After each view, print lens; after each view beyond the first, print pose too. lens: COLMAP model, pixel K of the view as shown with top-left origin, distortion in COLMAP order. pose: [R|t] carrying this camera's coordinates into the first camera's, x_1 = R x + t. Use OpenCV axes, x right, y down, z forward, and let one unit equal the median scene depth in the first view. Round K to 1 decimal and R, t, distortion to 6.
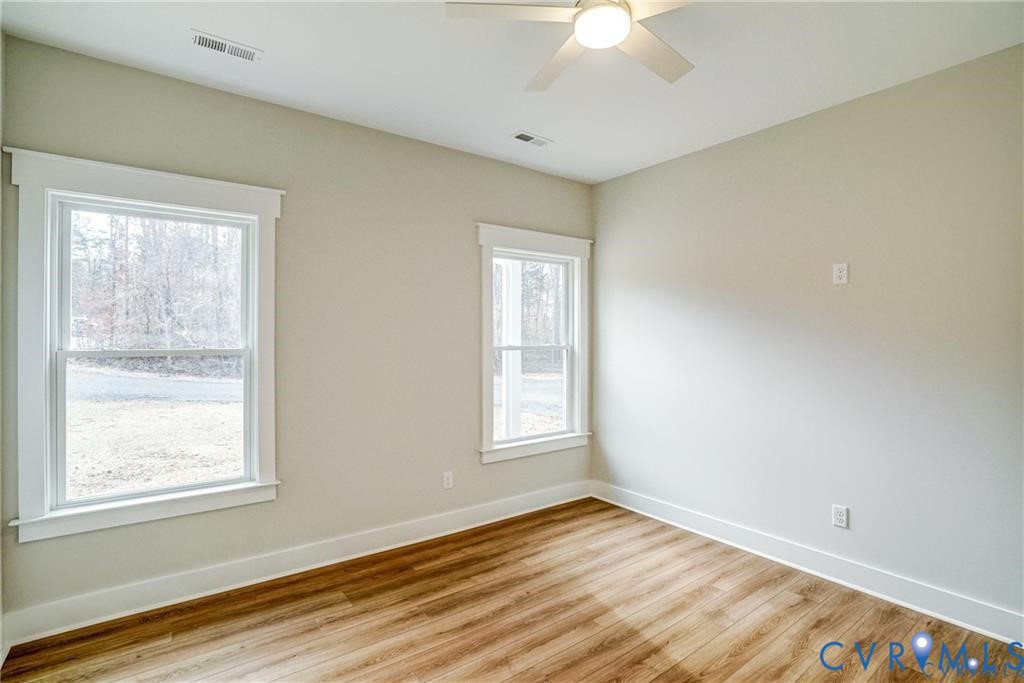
lens RADIAL K [[485.4, 0, 506.2], [0, 485.4, 335.8], [0, 0, 1]] dist [-0.055761, 0.021131]
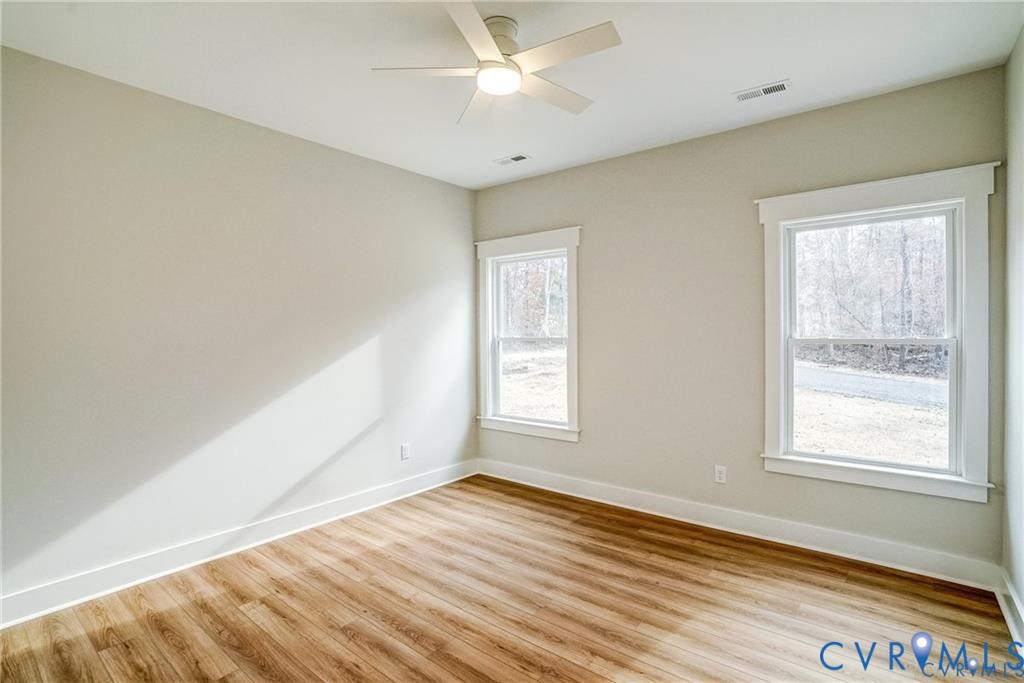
lens RADIAL K [[485.4, 0, 506.2], [0, 485.4, 335.8], [0, 0, 1]] dist [-0.055761, 0.021131]
pose [[0.263441, 0.004556, -0.964665, 0.864133], [0.011642, 0.999901, 0.007902, 0.008128], [0.964605, -0.013313, 0.263362, 0.411854]]
